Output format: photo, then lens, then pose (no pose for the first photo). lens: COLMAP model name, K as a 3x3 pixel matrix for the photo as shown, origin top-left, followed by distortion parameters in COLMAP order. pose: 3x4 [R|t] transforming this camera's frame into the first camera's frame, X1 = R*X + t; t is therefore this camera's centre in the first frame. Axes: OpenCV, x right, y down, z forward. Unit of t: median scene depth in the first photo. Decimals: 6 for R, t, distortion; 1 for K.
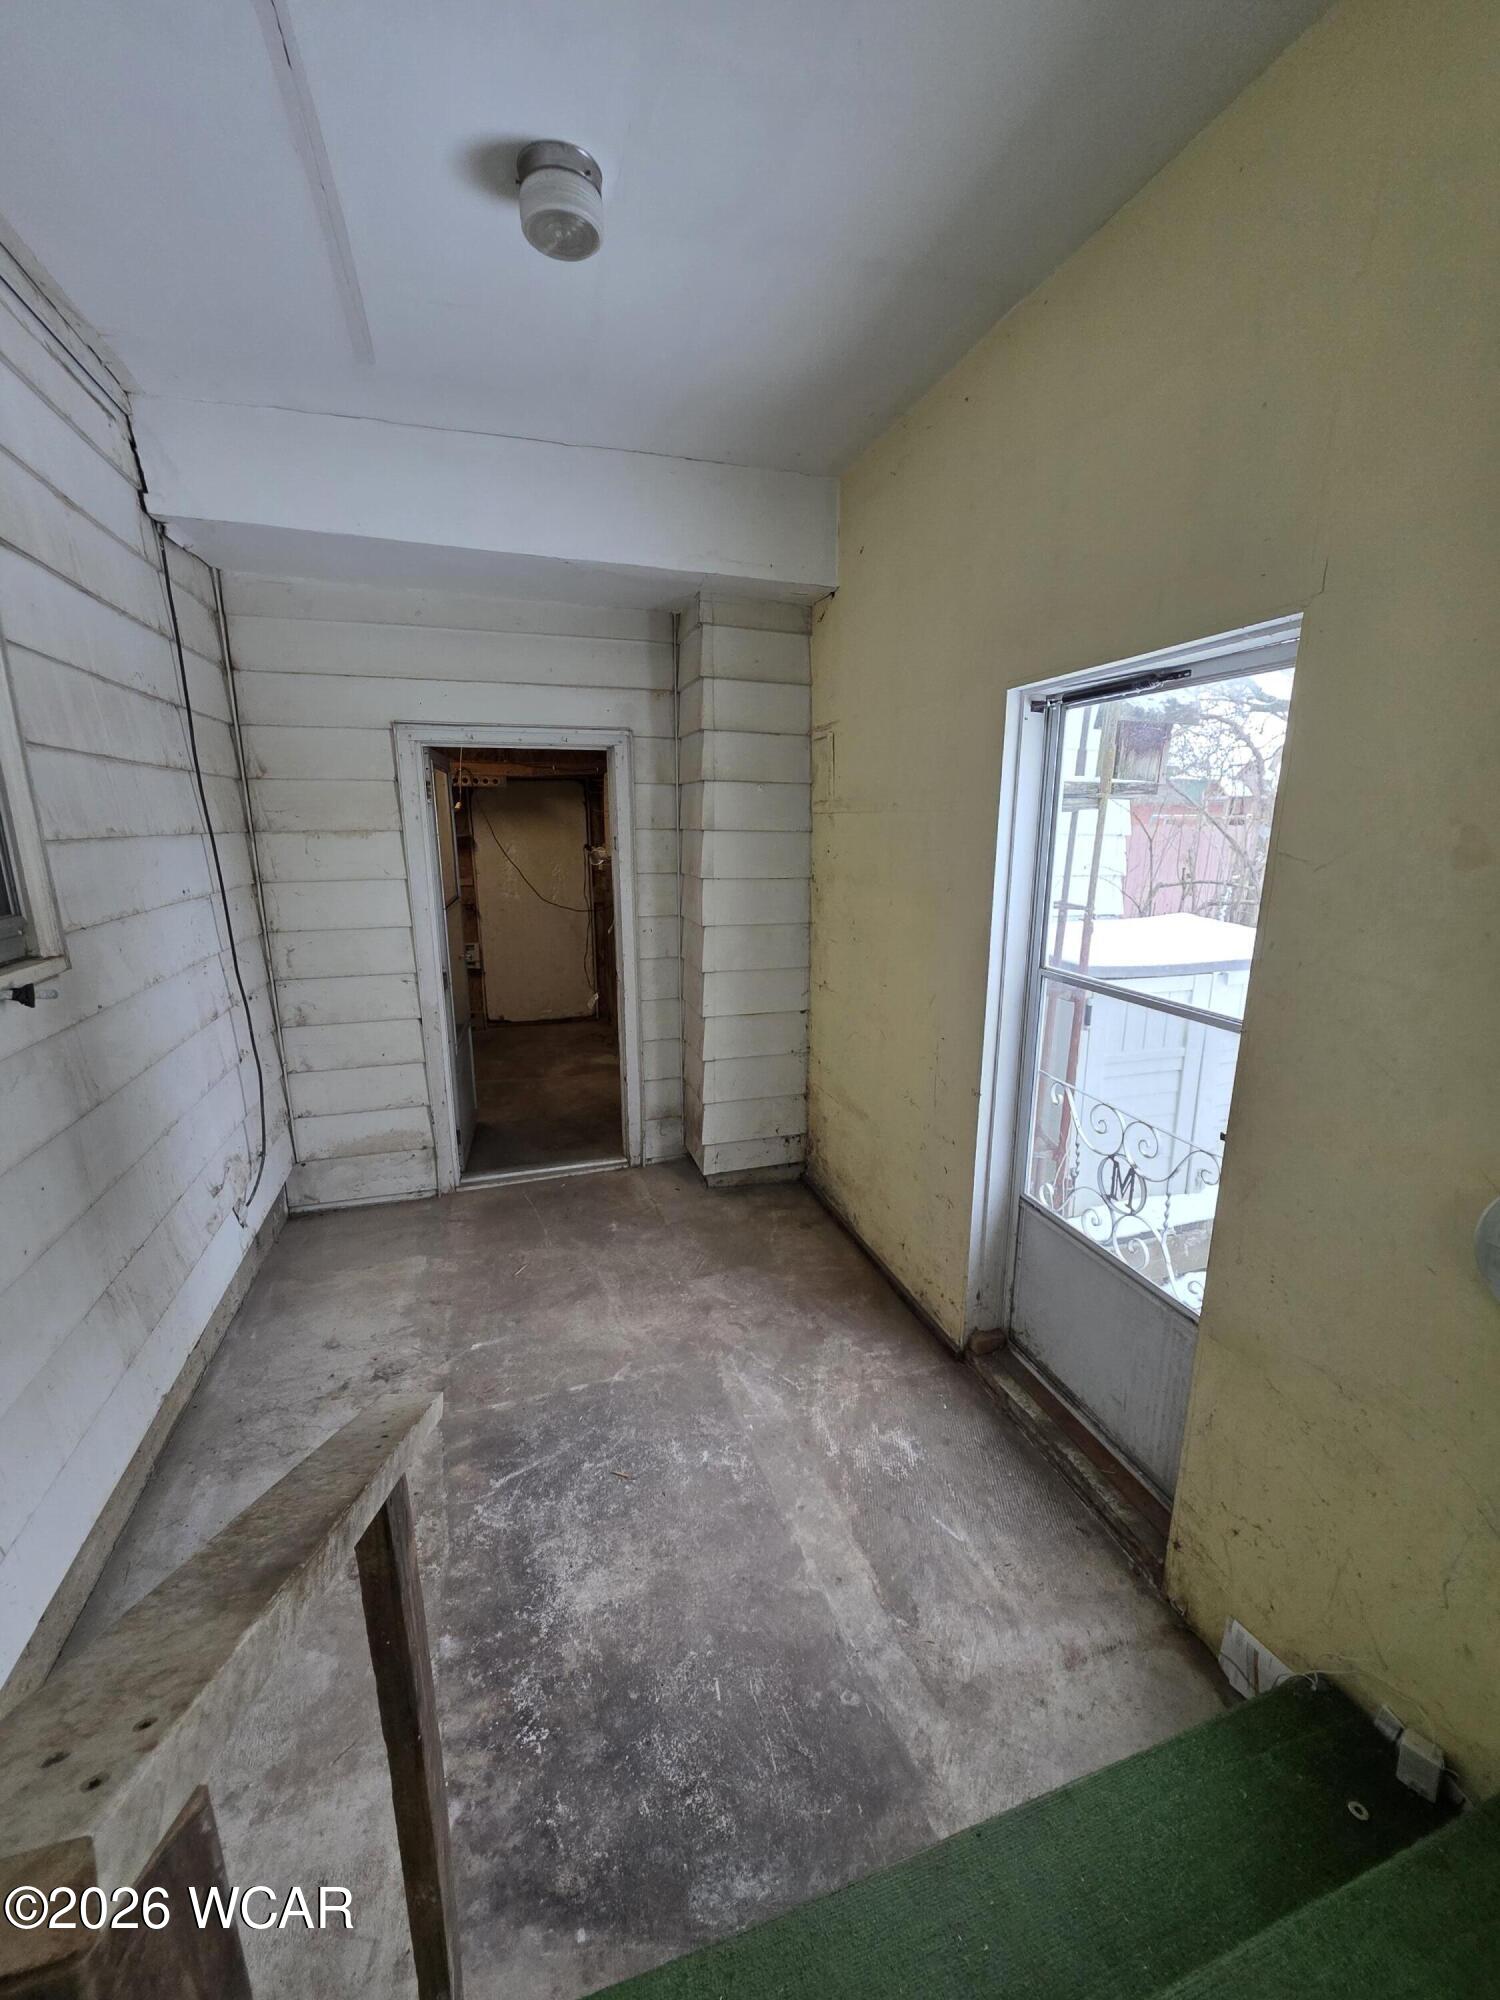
lens RADIAL K [[792.5, 0, 751.1], [0, 792.5, 1003.7], [0, 0, 1]] dist [-0.004177, -0.000285]
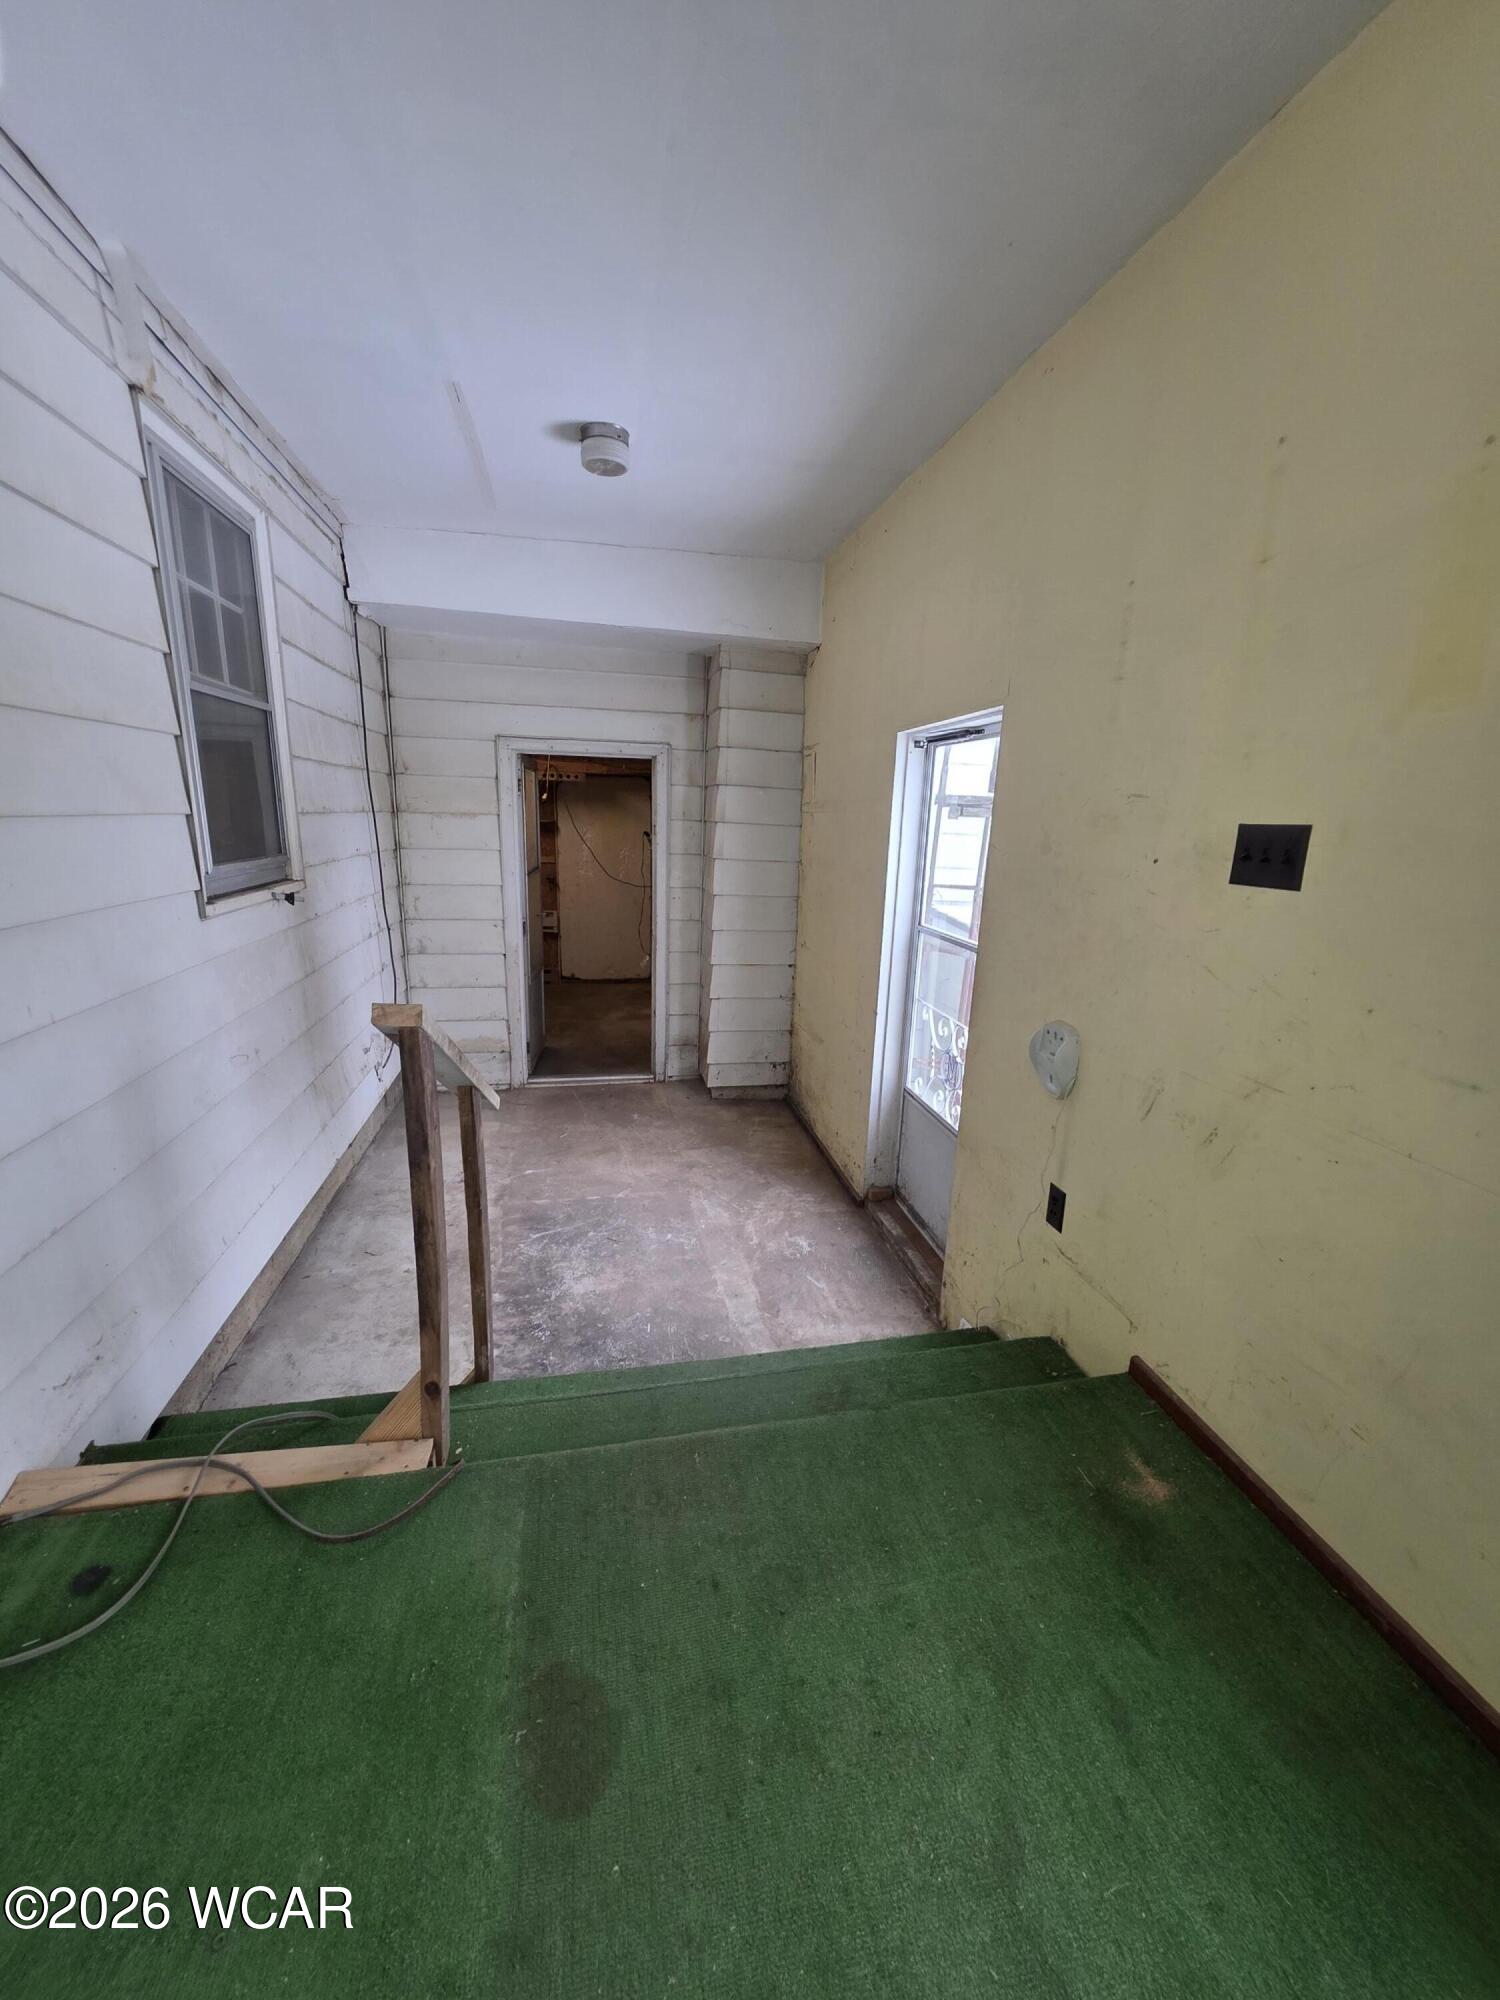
lens RADIAL K [[792.5, 0, 750.4], [0, 792.5, 1008.2], [0, 0, 1]] dist [-0.004177, -0.000285]
pose [[0.993288, 0.058486, -0.099795, 0.192379], [-0.057380, 0.998255, 0.013917, 0.093282], [0.100435, -0.008098, 0.994911, -0.419893]]
